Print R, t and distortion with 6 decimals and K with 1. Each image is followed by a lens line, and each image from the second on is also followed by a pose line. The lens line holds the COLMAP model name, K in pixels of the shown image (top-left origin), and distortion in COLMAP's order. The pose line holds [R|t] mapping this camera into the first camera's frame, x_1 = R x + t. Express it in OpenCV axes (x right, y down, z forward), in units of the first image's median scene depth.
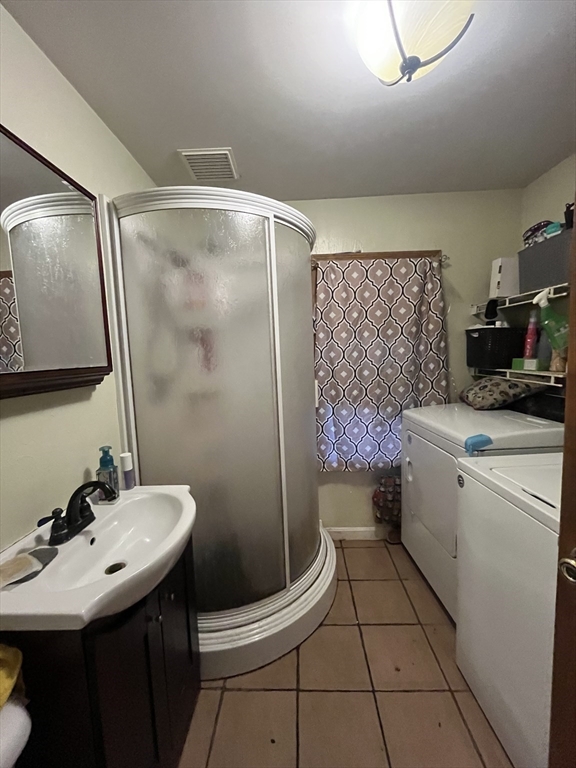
lens RADIAL K [[310.6, 0, 286.3], [0, 310.6, 384.1], [0, 0, 1]] dist [-0.003152, 0.000409]
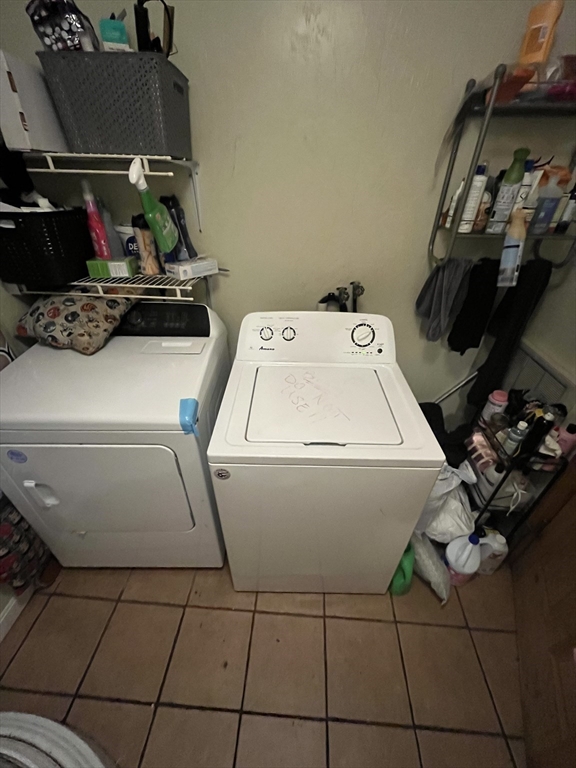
lens RADIAL K [[310.6, 0, 287.0], [0, 310.6, 380.9], [0, 0, 1]] dist [-0.003152, 0.000409]
pose [[0.023426, -0.536431, 0.843619, 0.034486], [0.086373, 0.841781, 0.532864, -0.193862], [-0.995987, 0.060383, 0.066053, 0.558503]]
